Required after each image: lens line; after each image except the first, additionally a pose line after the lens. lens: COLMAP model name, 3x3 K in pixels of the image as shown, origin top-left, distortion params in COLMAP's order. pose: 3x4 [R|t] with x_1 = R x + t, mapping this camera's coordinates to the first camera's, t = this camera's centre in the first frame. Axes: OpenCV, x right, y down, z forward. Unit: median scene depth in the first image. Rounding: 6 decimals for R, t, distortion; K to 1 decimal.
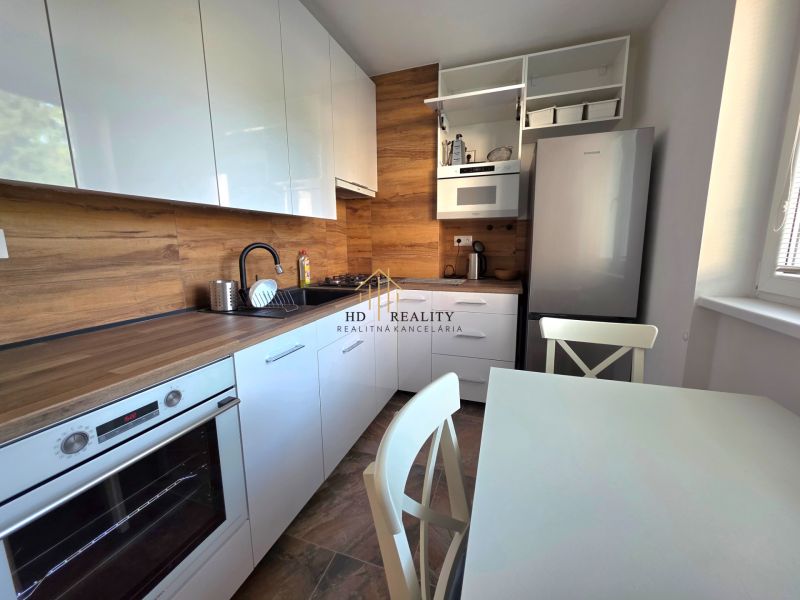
lens RADIAL K [[320.6, 0, 400.6], [0, 320.6, 296.1], [0, 0, 1]] dist [0.012520, -0.001138]
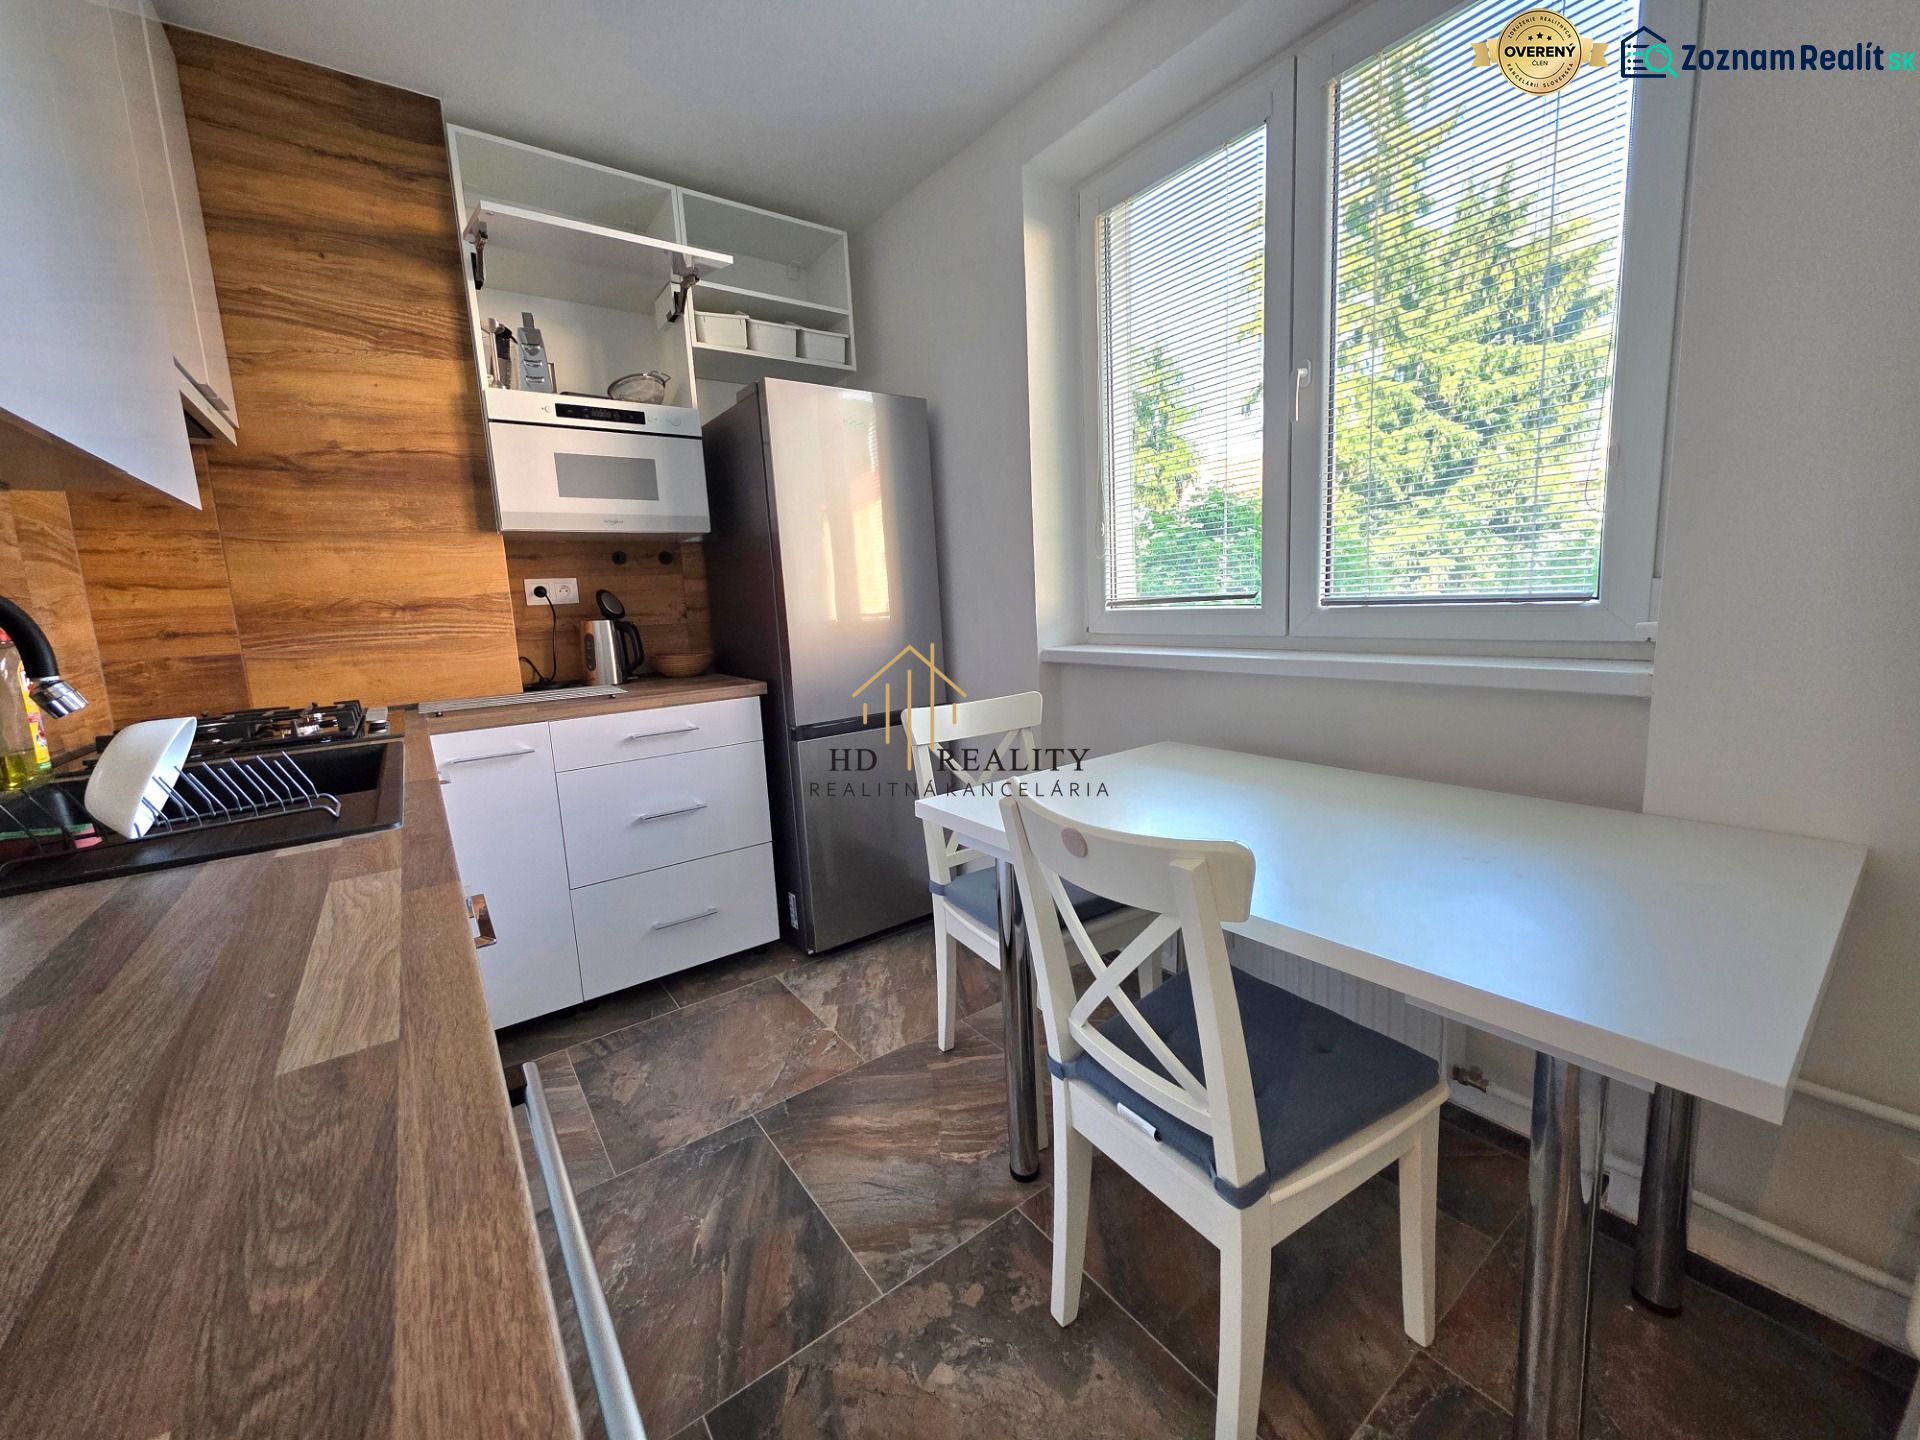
lens RADIAL K [[769.3, 0, 963.4], [0, 769.3, 713.6], [0, 0, 1]] dist [0.012520, -0.001138]
pose [[0.571022, -0.143962, 0.808213, -0.394651], [0.177489, 0.982868, 0.049672, 0.017711], [-0.801518, 0.115085, 0.586792, 0.104438]]
